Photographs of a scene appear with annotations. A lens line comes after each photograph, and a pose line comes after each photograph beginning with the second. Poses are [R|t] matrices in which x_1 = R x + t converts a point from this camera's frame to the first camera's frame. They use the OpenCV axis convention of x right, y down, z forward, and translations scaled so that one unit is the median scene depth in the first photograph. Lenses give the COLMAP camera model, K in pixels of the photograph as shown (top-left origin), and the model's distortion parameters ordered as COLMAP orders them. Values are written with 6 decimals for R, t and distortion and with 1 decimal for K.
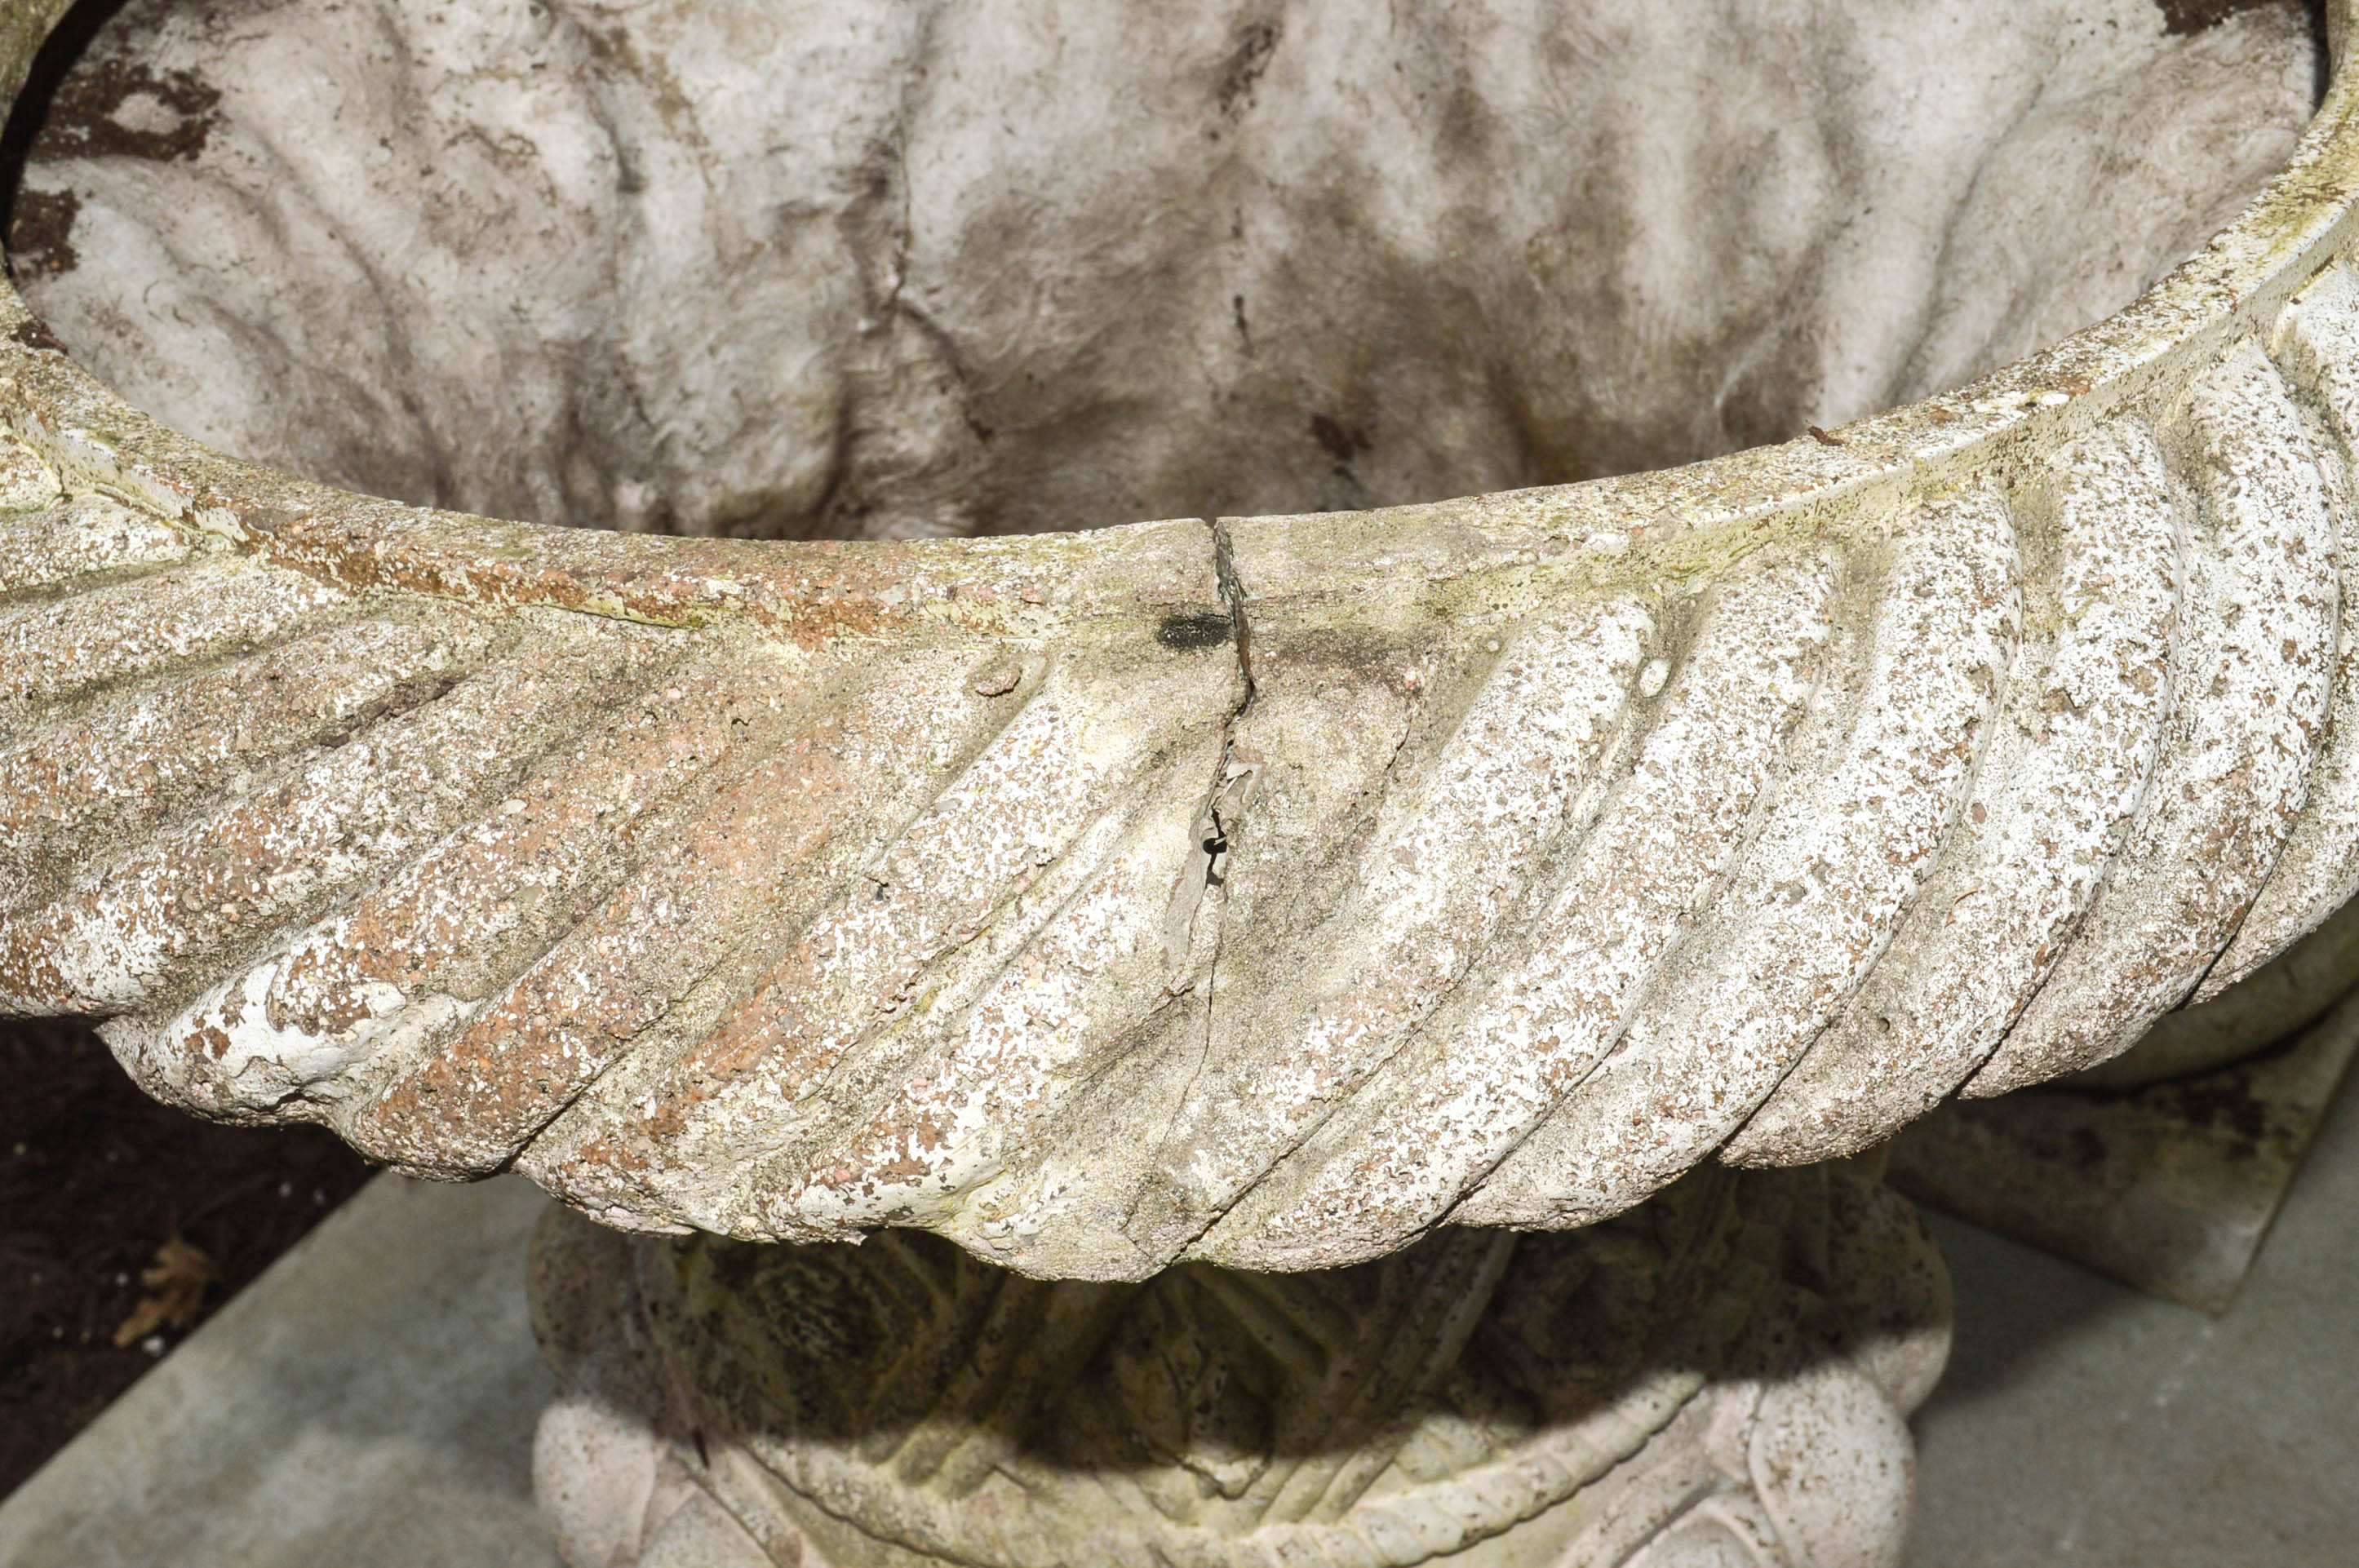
lens RADIAL K [[2877.6, 0, 1191.3], [0, 2877.6, 771.5], [0, 0, 1]] dist [-0.045452, 0.000000]
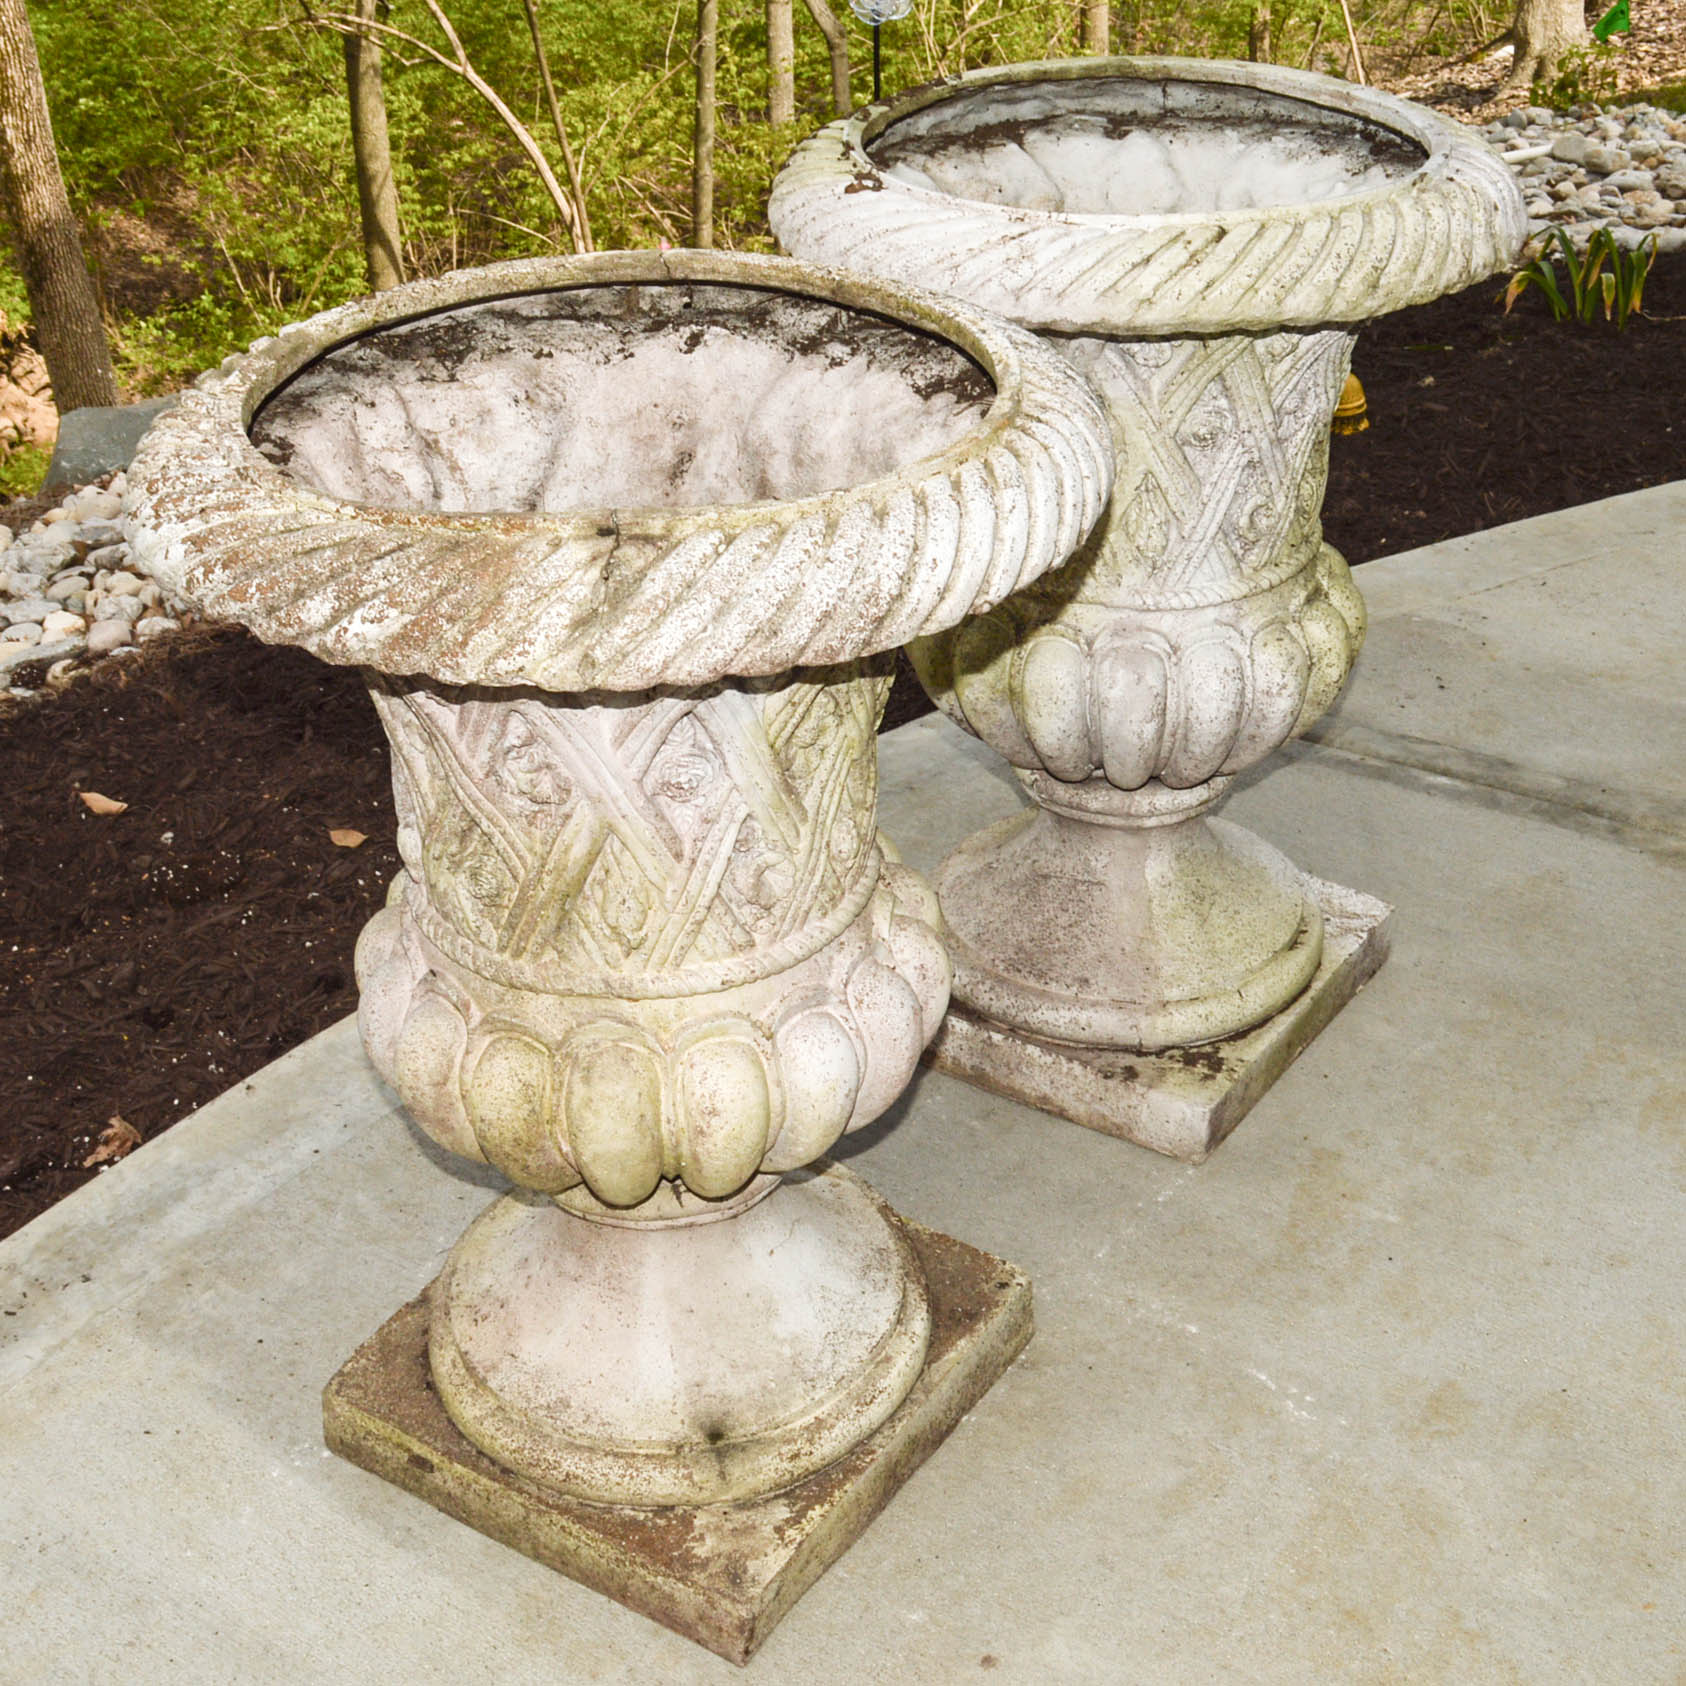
lens RADIAL K [[2473.9, 0, 839.6], [0, 2473.9, 837.0], [0, 0, 1]] dist [-0.088608, 0.000000]
pose [[0.999029, 0.040350, 0.017705, 0.272157], [-0.036521, 0.983053, -0.179644, 0.936523], [-0.024653, 0.178823, 0.983572, -2.208174]]
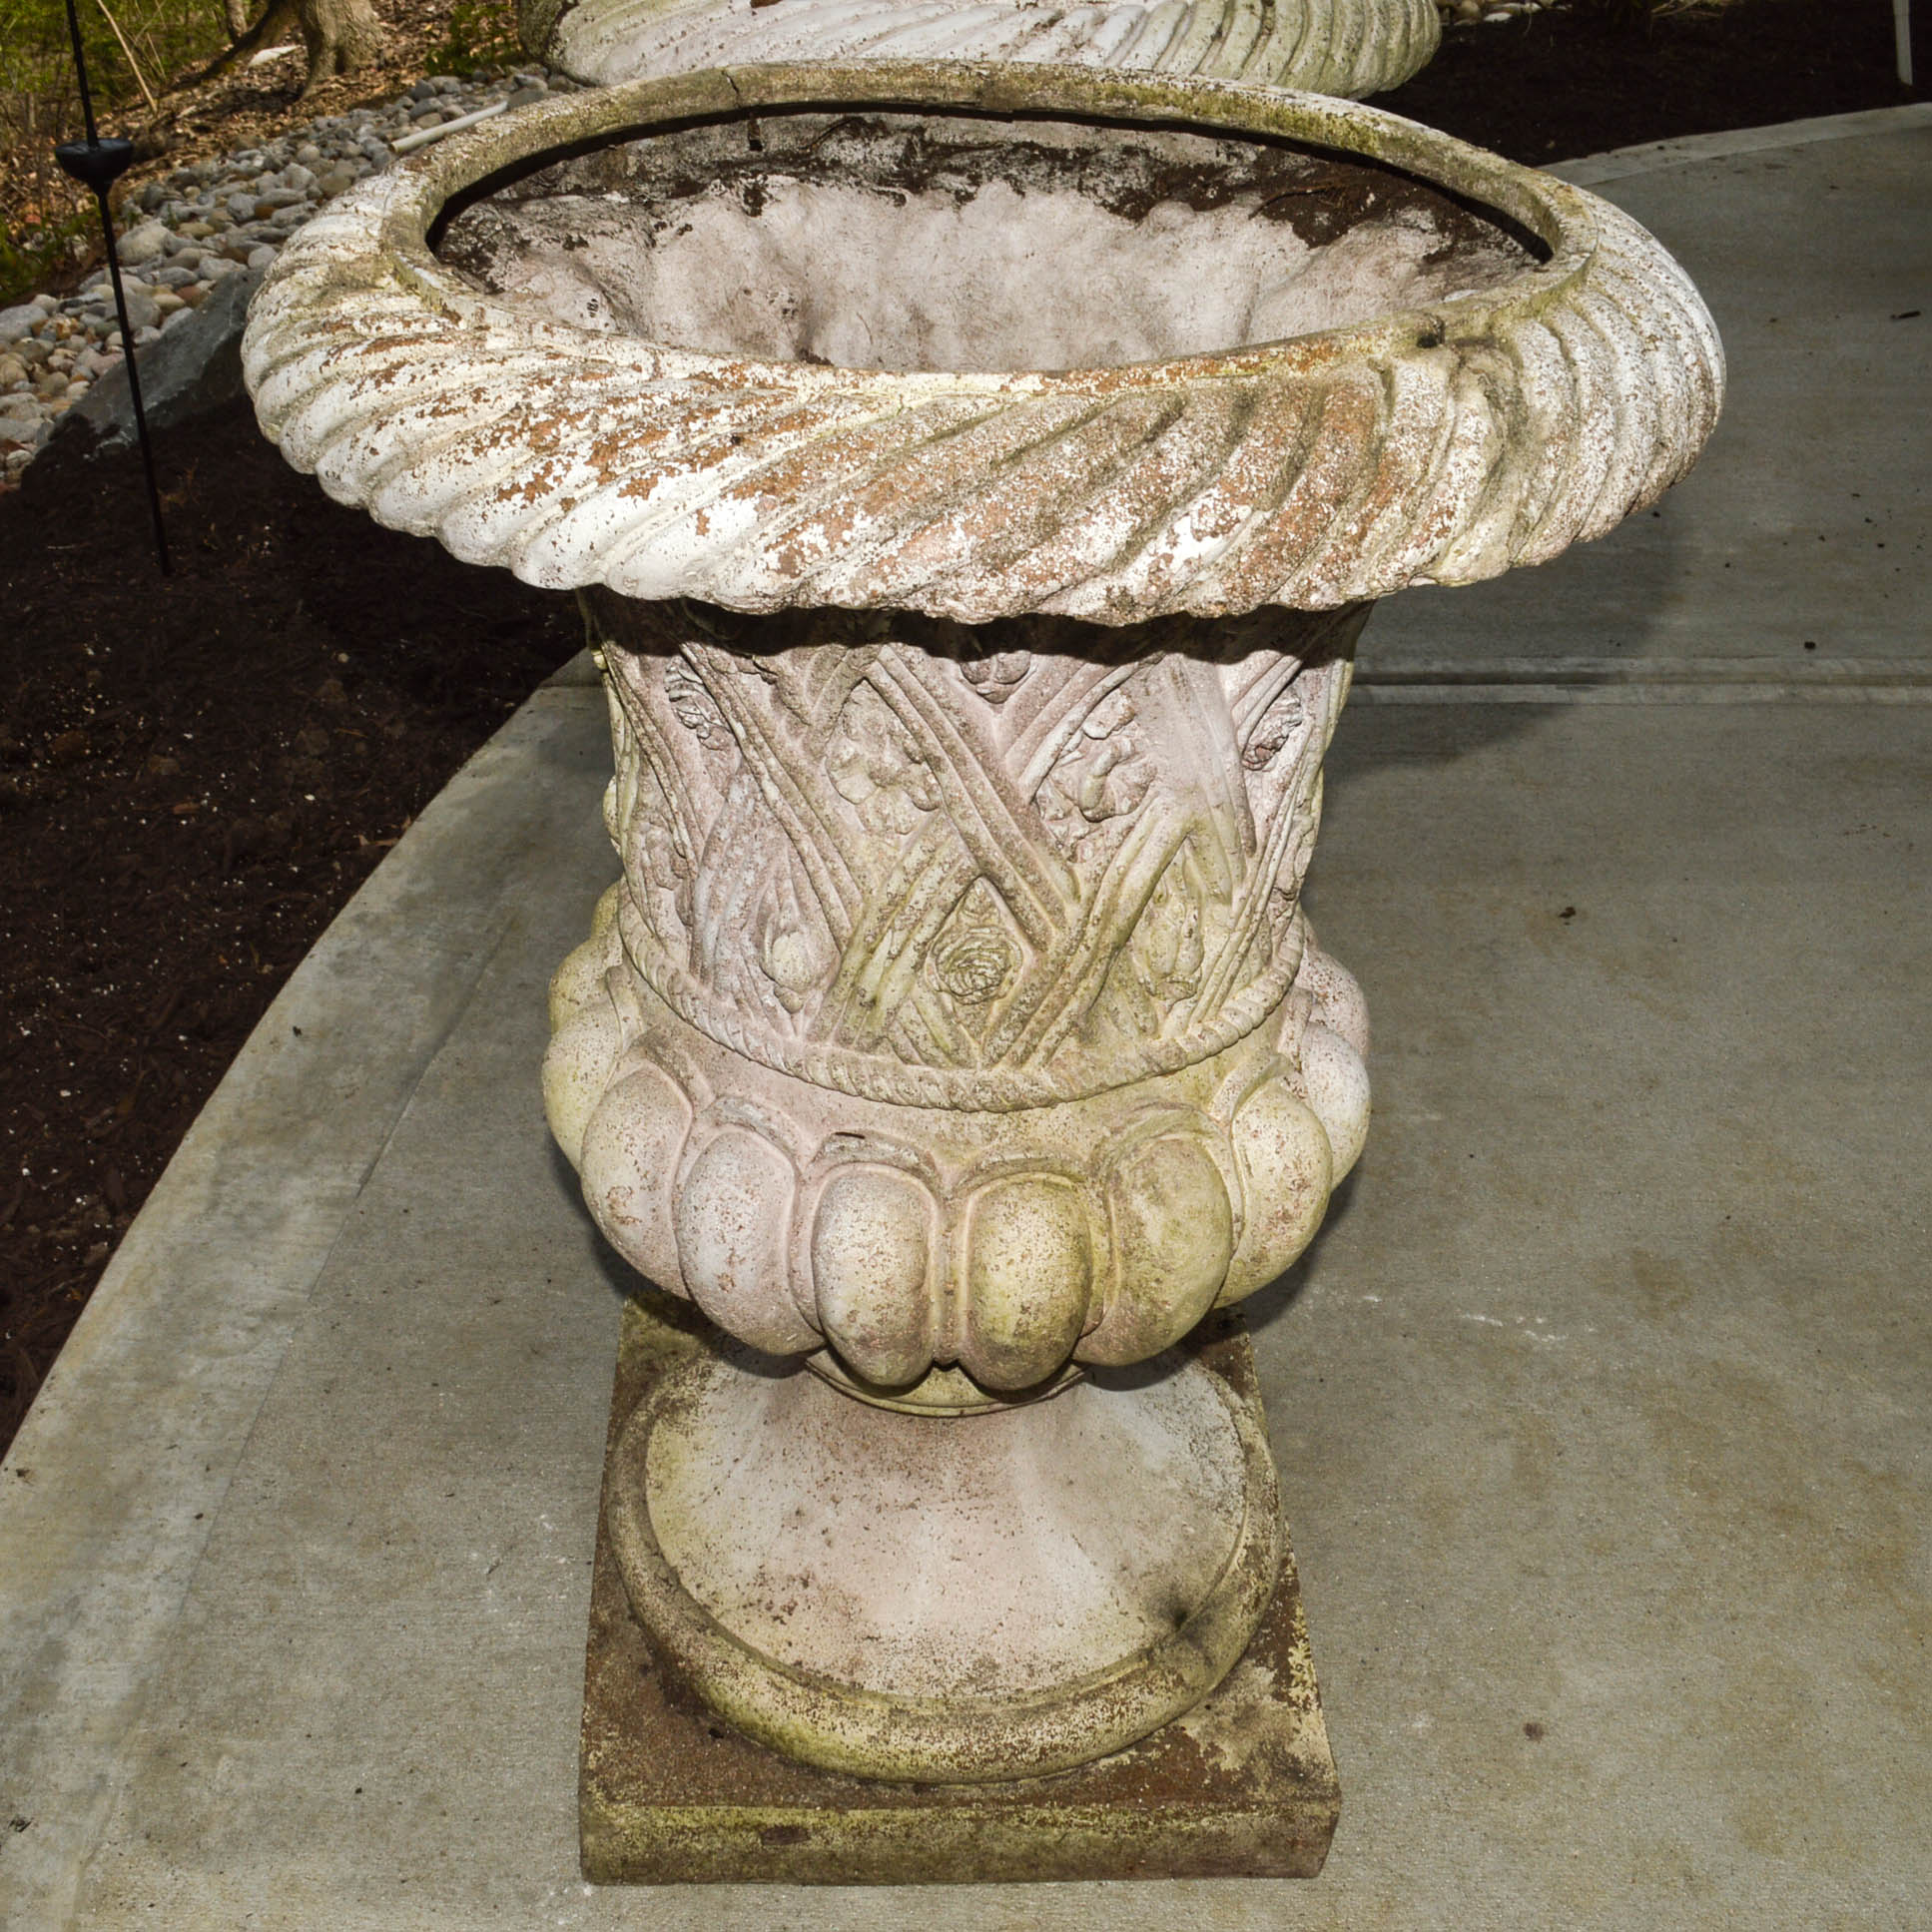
lens RADIAL K [[2439.0, 0, 967.1], [0, 2439.0, 977.2], [0, 0, 1]] dist [-0.089260, 0.000000]
pose [[0.818058, -0.241356, 0.522043, -1.593261], [0.318541, 0.945889, -0.061853, 0.488663], [-0.478866, 0.216891, 0.850674, -0.528143]]
